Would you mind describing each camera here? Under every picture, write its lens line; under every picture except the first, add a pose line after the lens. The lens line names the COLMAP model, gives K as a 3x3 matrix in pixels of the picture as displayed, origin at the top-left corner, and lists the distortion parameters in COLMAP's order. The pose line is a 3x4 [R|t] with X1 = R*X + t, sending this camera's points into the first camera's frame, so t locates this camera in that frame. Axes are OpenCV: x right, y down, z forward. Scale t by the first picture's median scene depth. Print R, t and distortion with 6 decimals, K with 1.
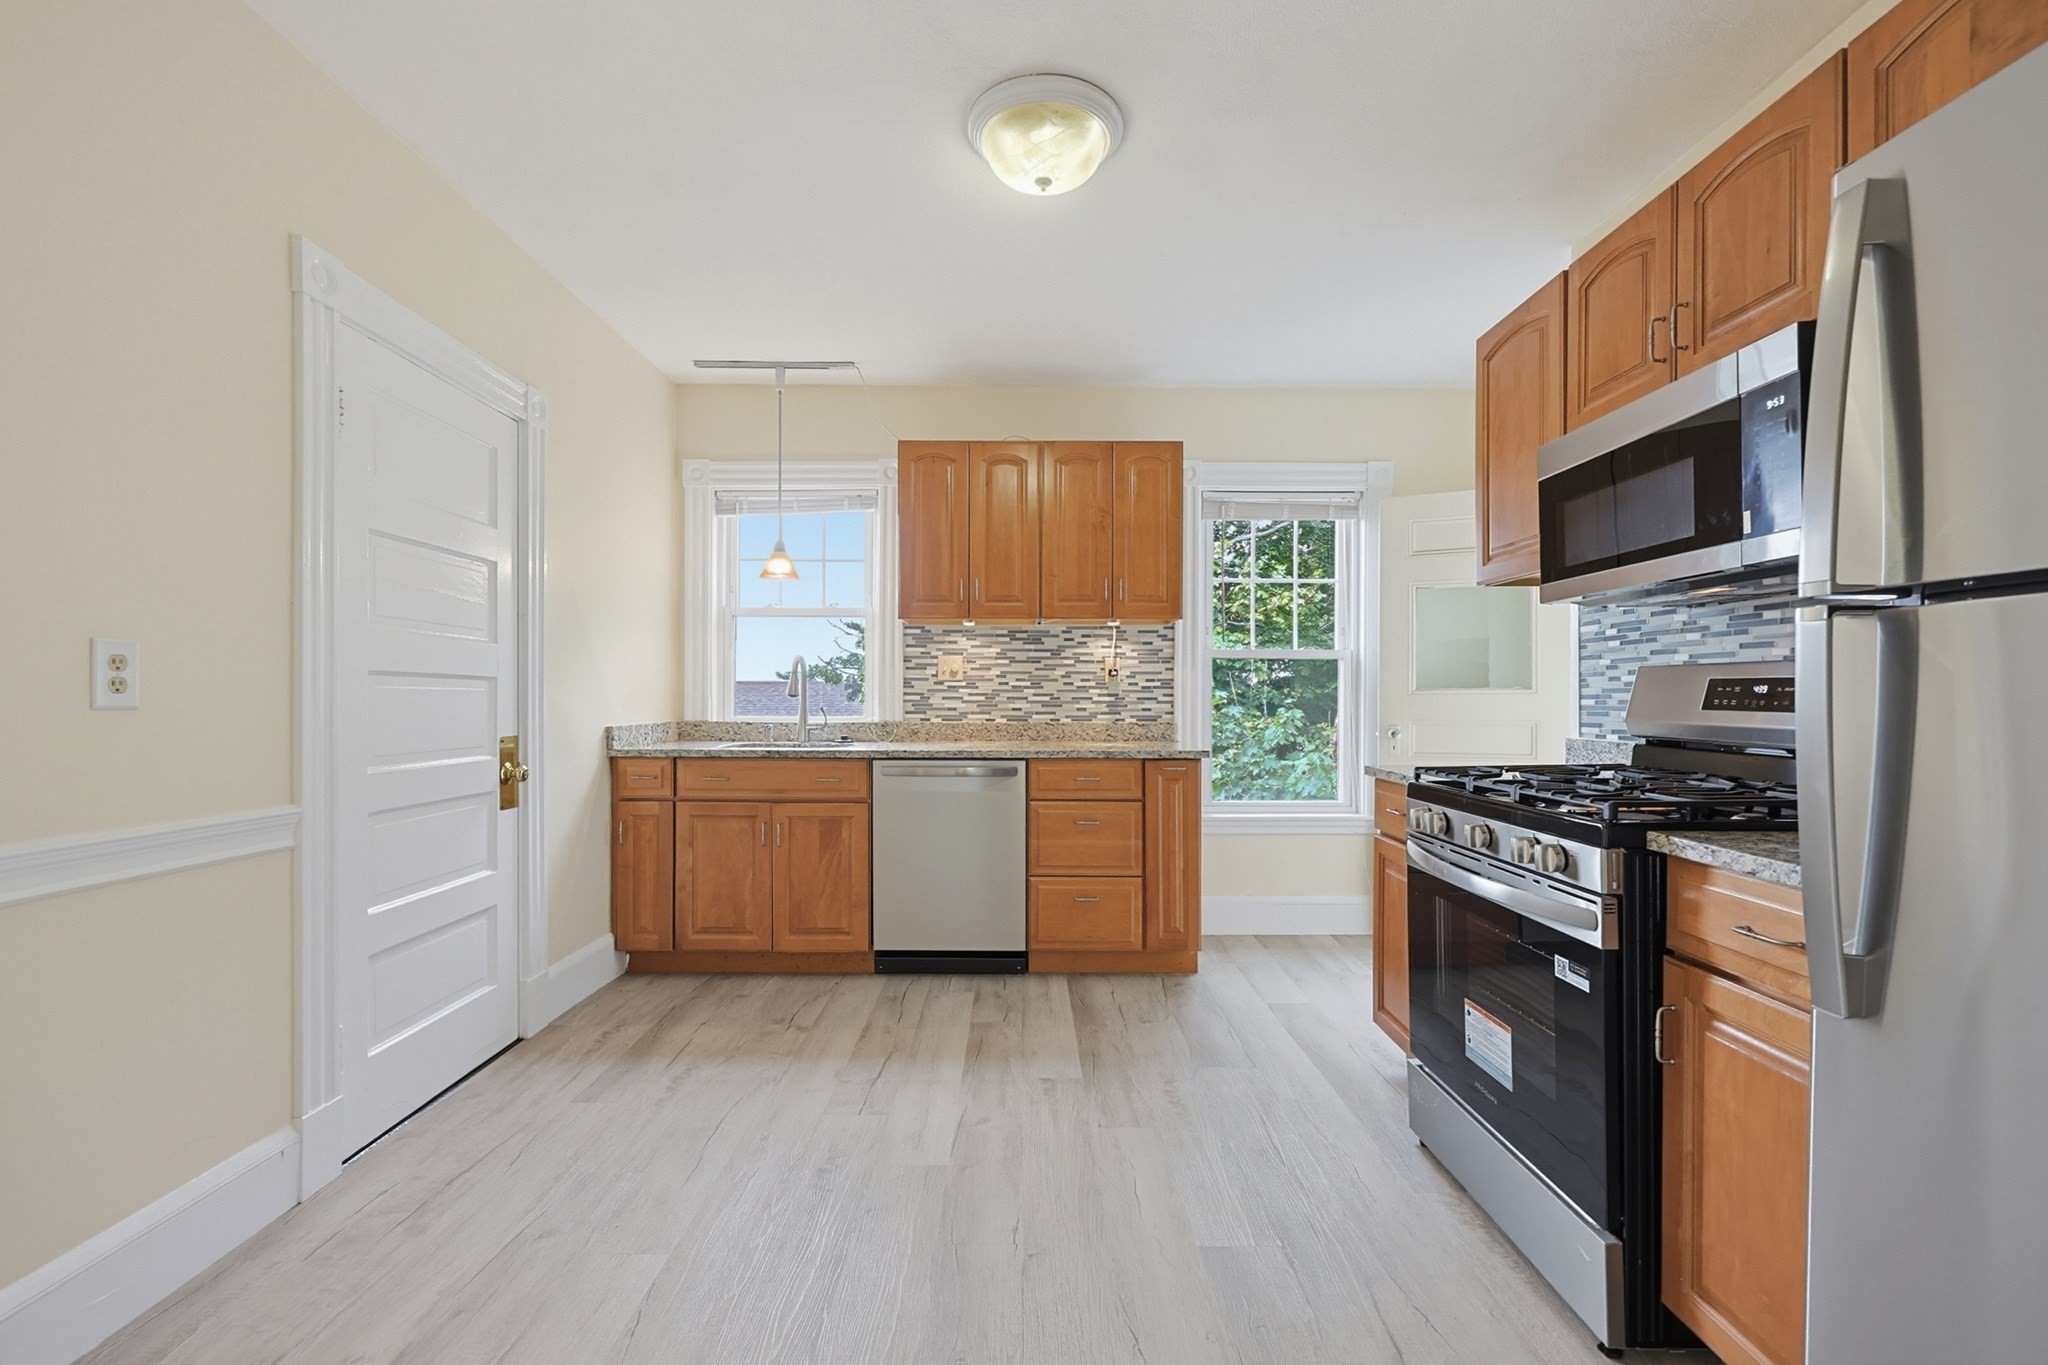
lens RADIAL K [[876.3, 0, 1018.4], [0, 876.3, 707.3], [0, 0, 1]] dist [0.000950, 0.000230]
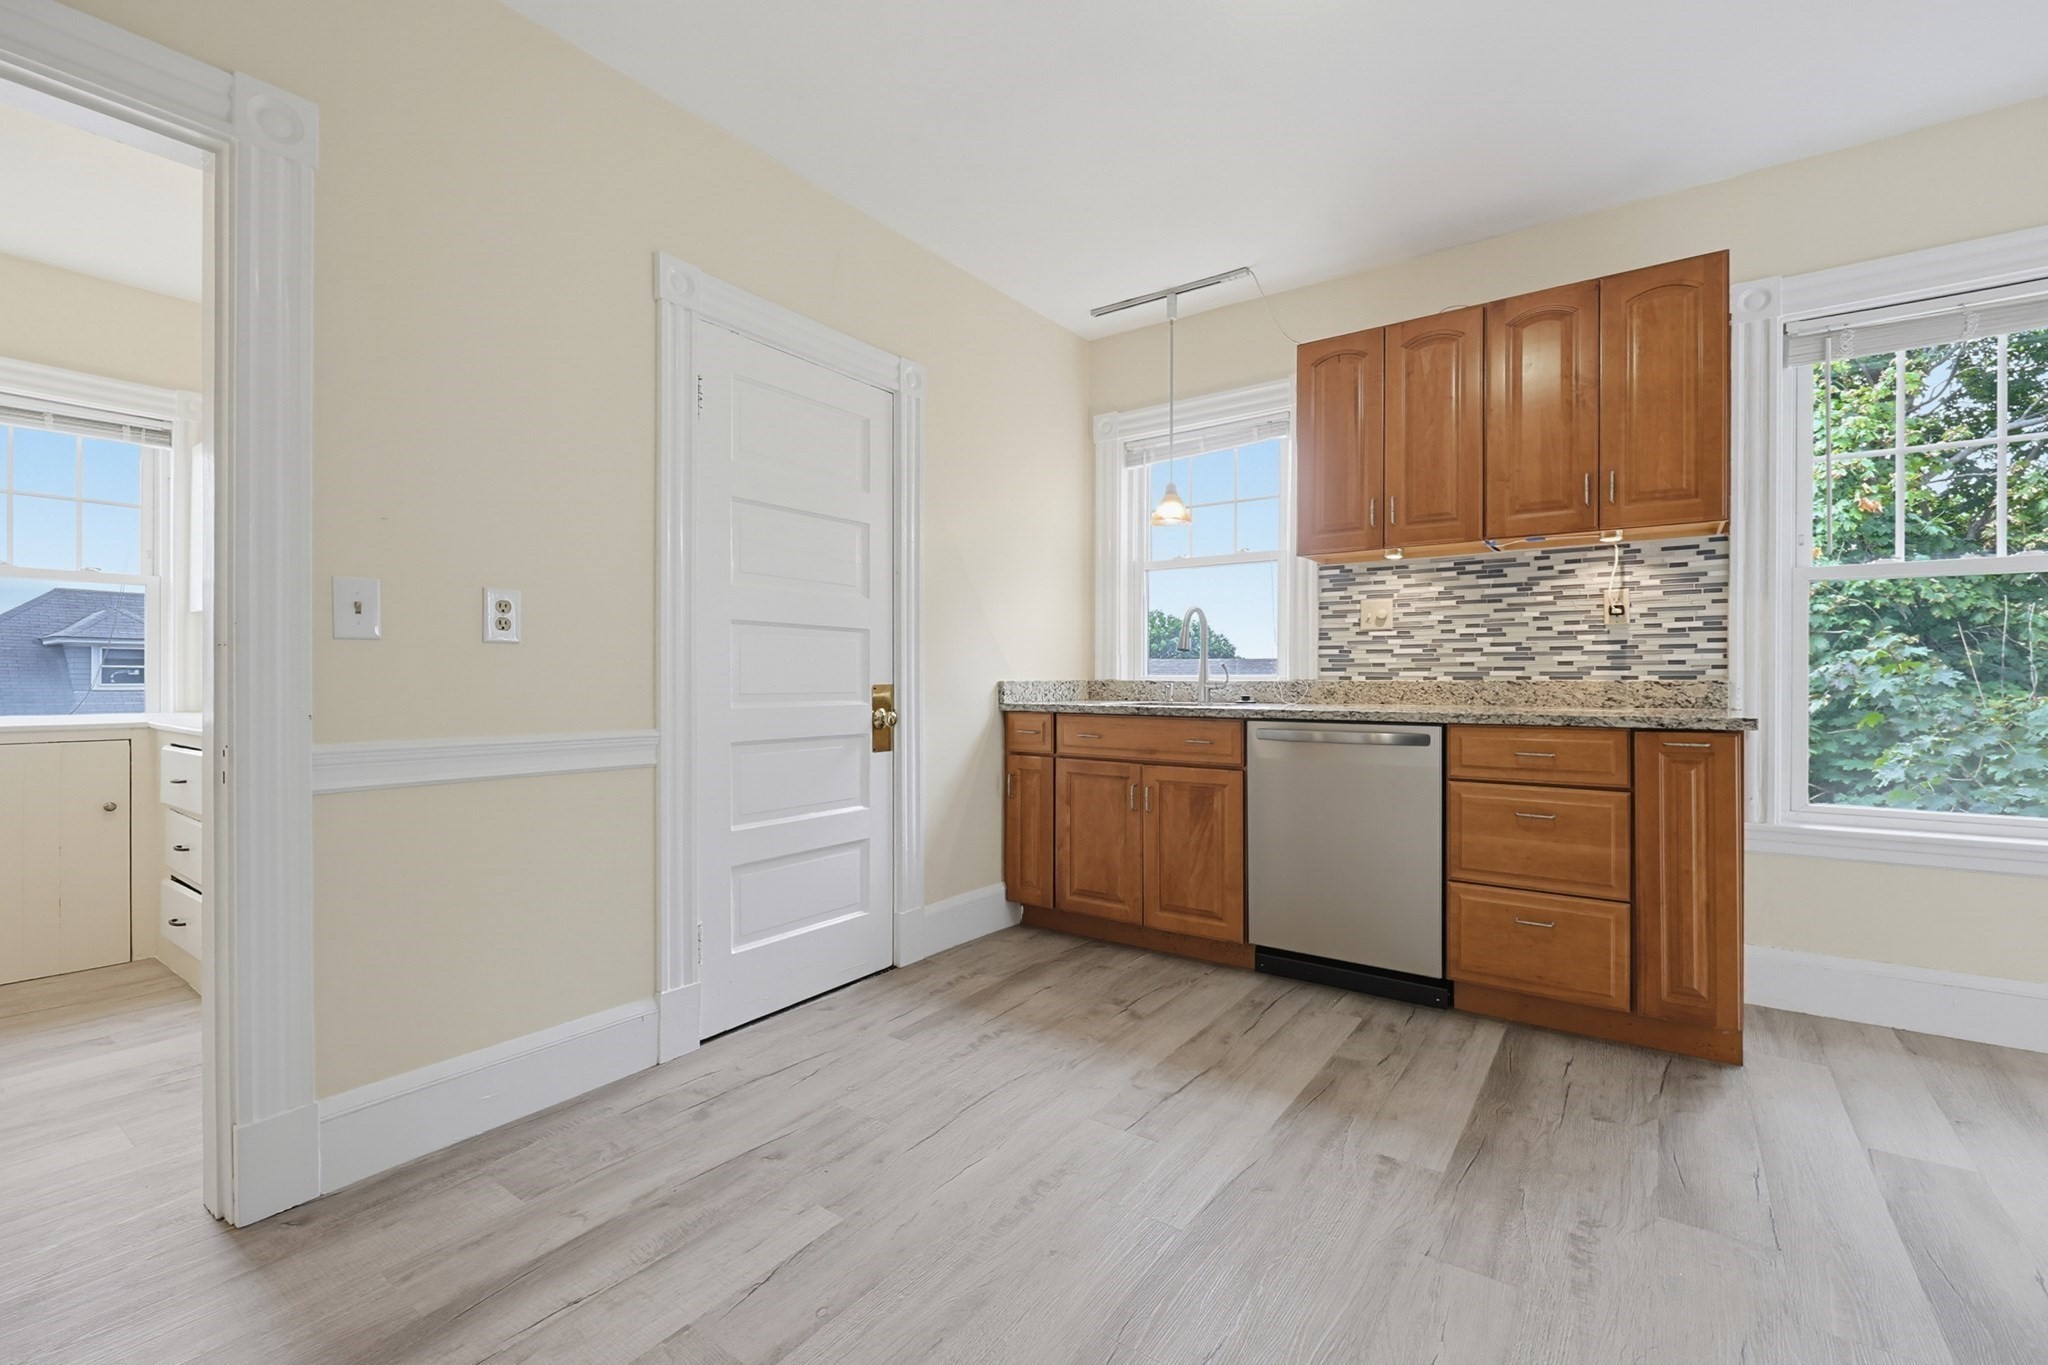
lens RADIAL K [[874.9, 0, 1030.3], [0, 874.9, 686.1], [0, 0, 1]] dist [-0.000606, 0.000397]
pose [[0.813806, 0.001946, -0.581134, 0.151714], [-0.004199, 0.999988, -0.002532, 0.028784], [0.581122, 0.004501, 0.813804, 0.176769]]
